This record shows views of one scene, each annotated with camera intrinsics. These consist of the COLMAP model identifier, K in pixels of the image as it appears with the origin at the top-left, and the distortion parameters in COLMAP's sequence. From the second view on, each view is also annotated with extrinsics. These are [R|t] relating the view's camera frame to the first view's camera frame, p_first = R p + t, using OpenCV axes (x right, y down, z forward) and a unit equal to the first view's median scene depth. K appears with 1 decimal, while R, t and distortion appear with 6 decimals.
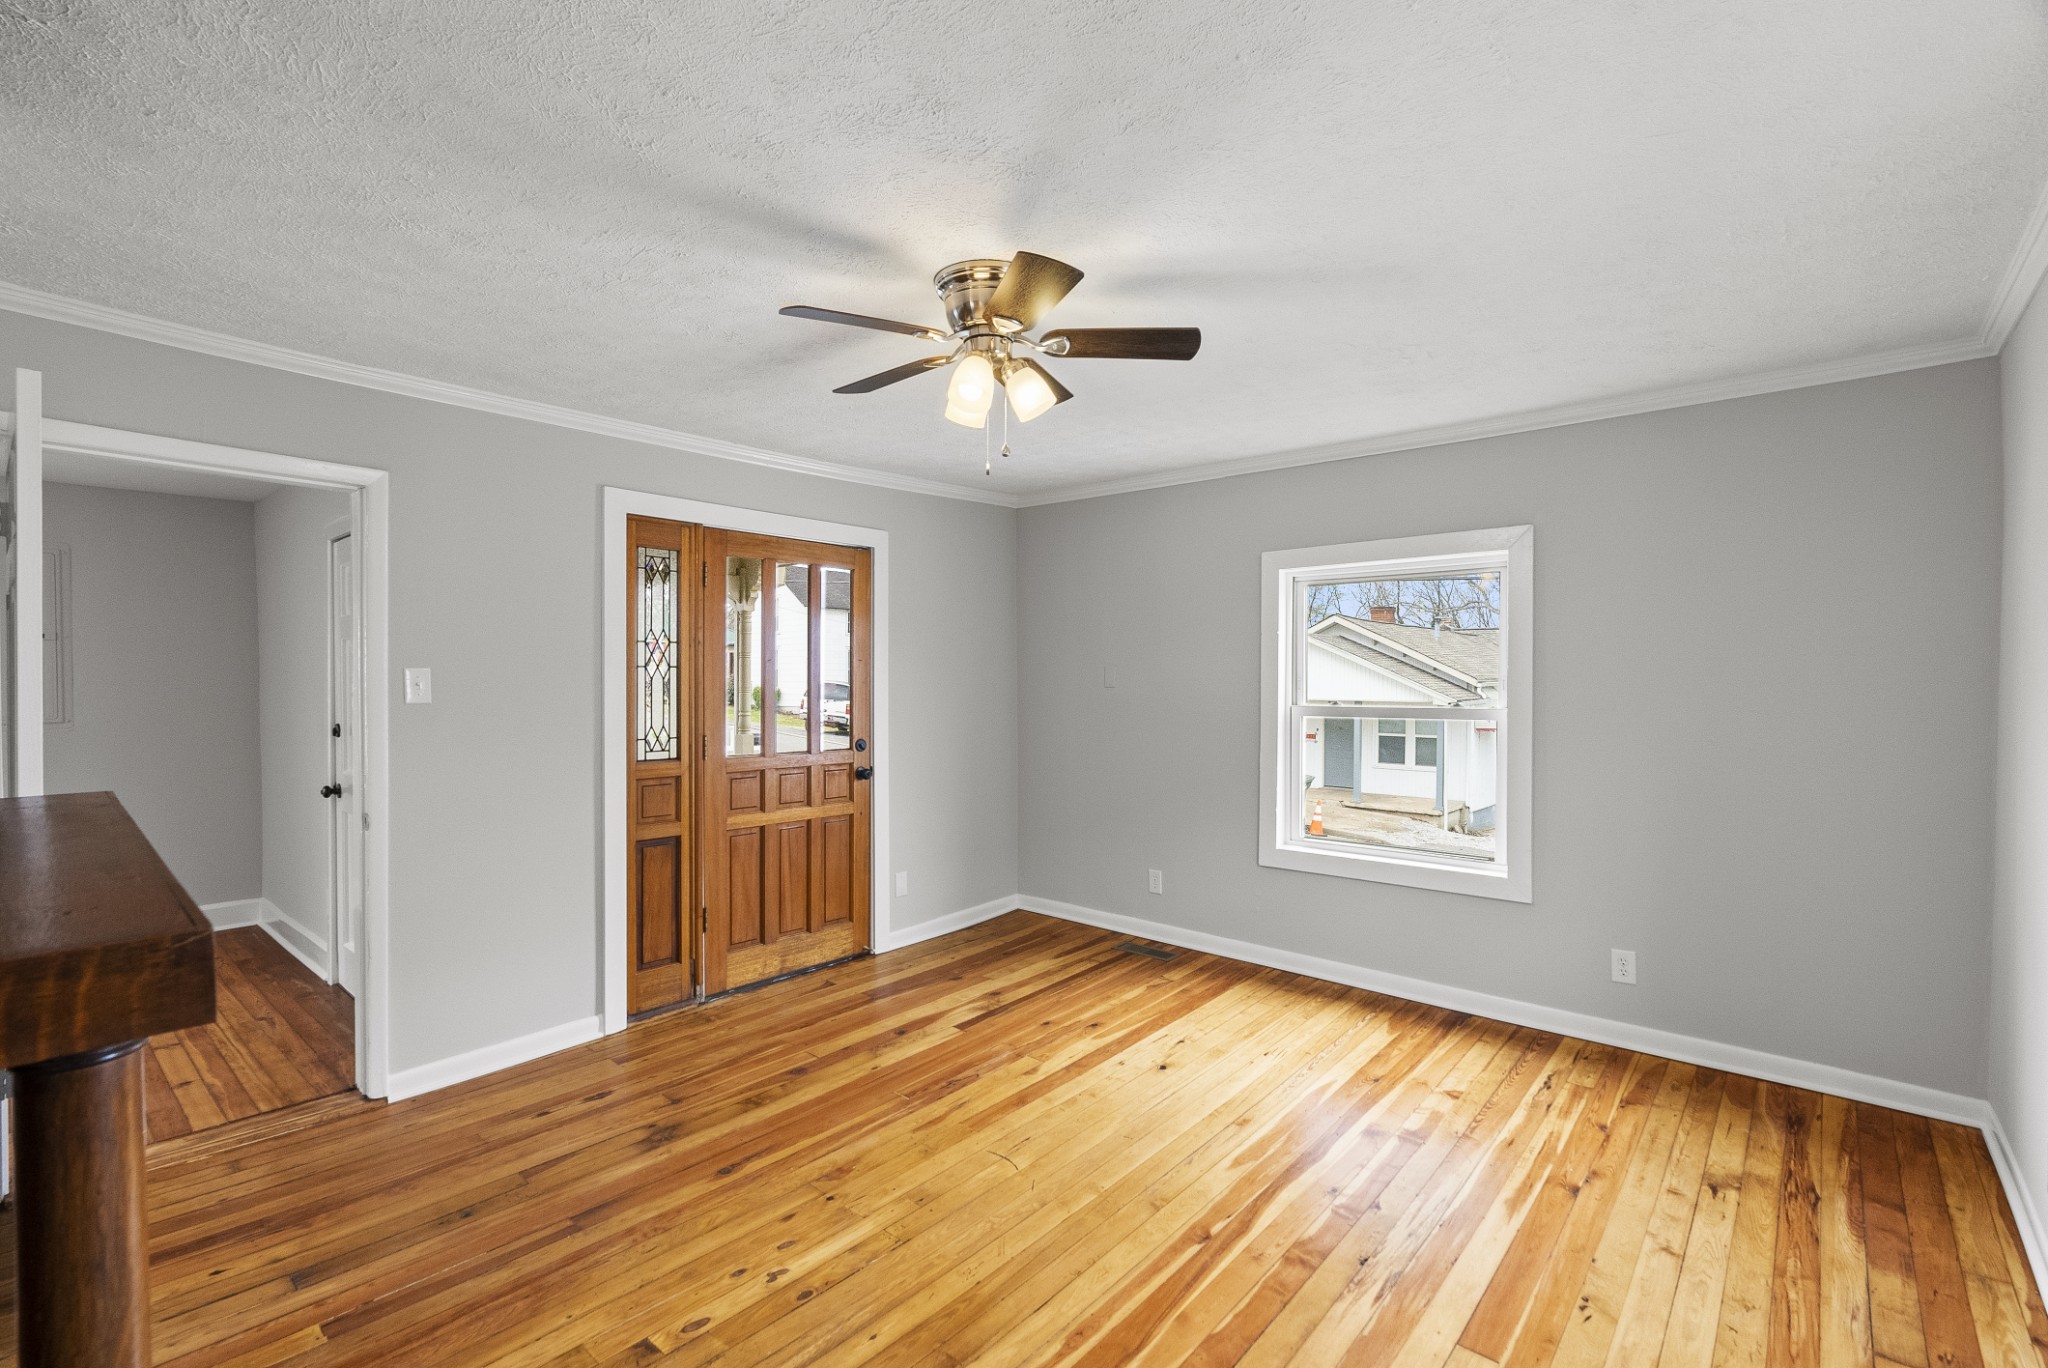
lens RADIAL K [[918.2, 0, 1024.8], [0, 918.2, 690.3], [0, 0, 1]] dist [-0.001738, -0.000051]
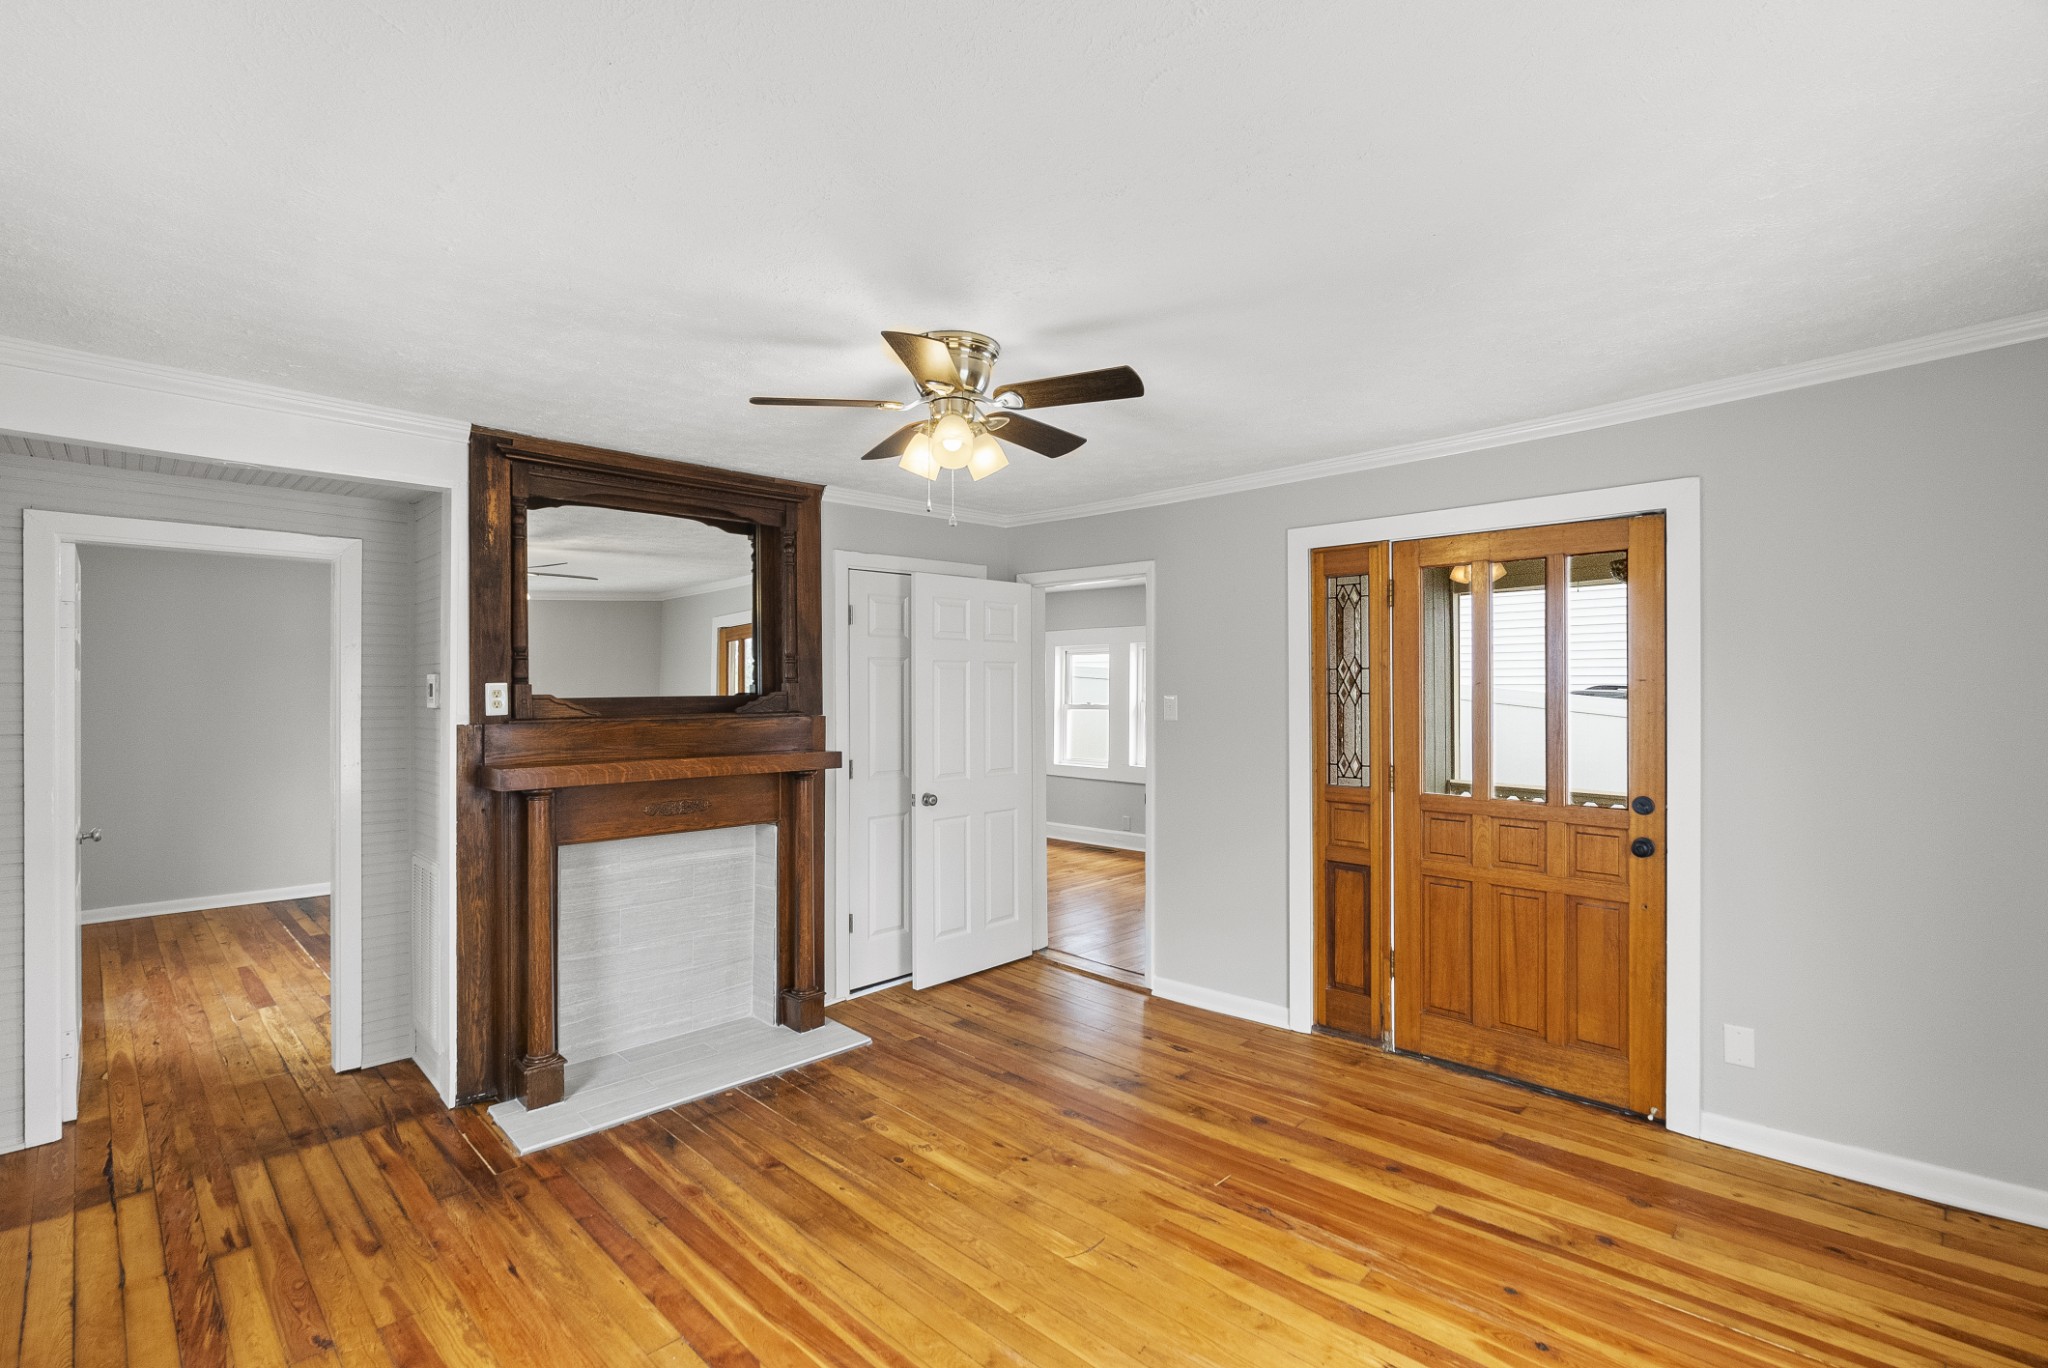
lens RADIAL K [[941.6, 0, 1034.9], [0, 941.6, 689.7], [0, 0, 1]] dist [-0.000922, 0.000219]
pose [[-0.058467, 0.001072, -0.998289, 0.714251], [-0.005669, 0.999983, 0.001406, -0.031244], [0.998273, 0.005742, -0.058460, 0.789835]]
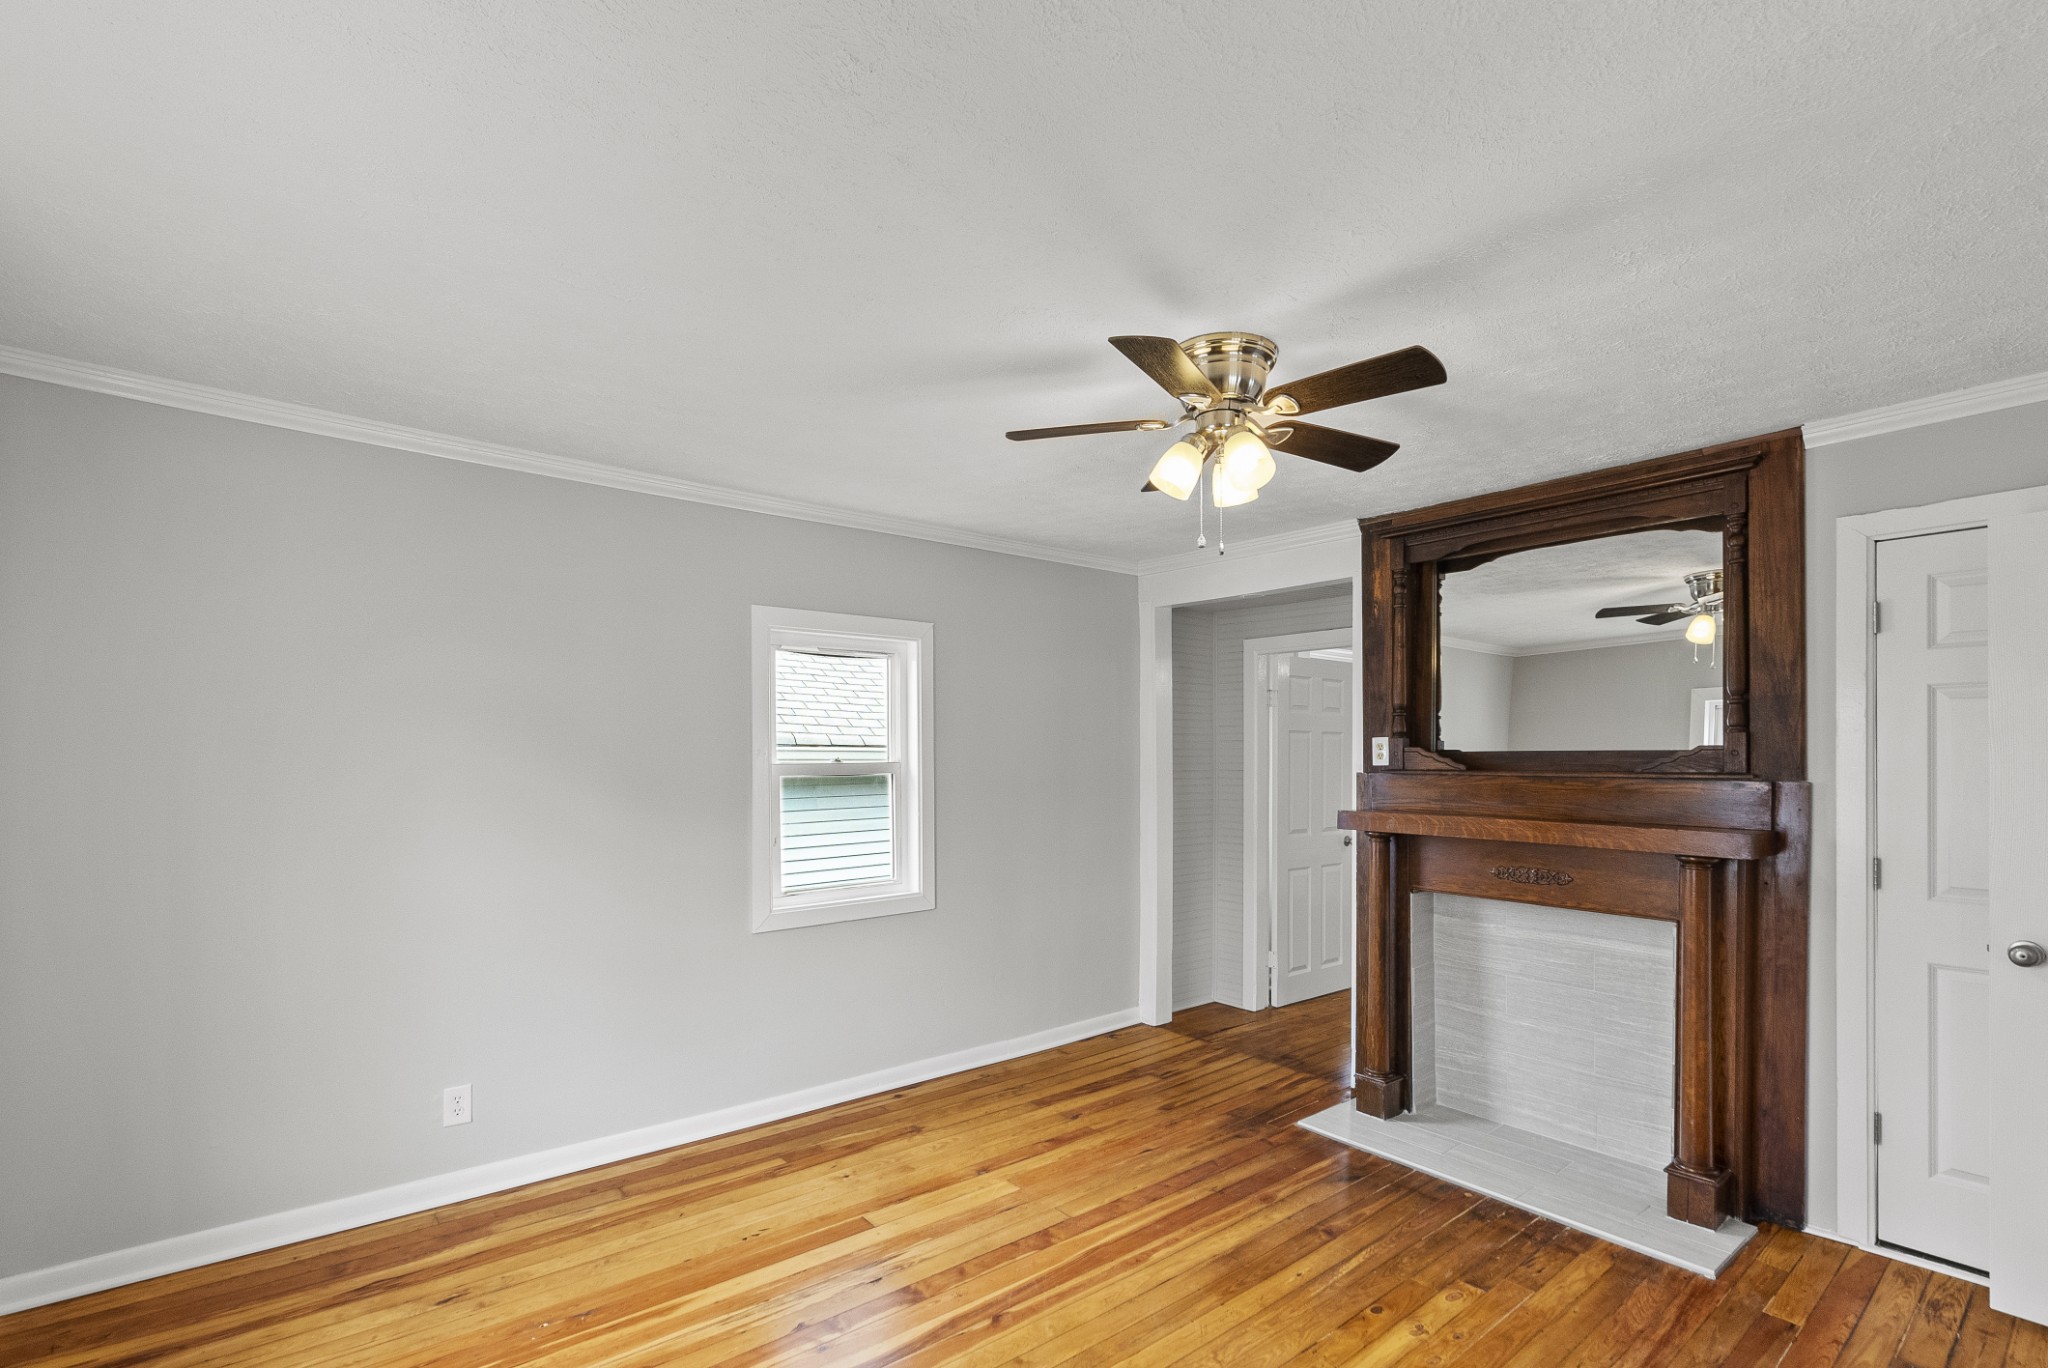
lens RADIAL K [[945.7, 0, 991.3], [0, 945.7, 757.6], [0, 0, 1]] dist [0.001026, 0.000355]
pose [[-0.981676, -0.002637, 0.190541, 0.005103], [0.000322, 0.999880, 0.015495, -0.027120], [-0.190559, 0.015272, -0.981557, 1.374434]]
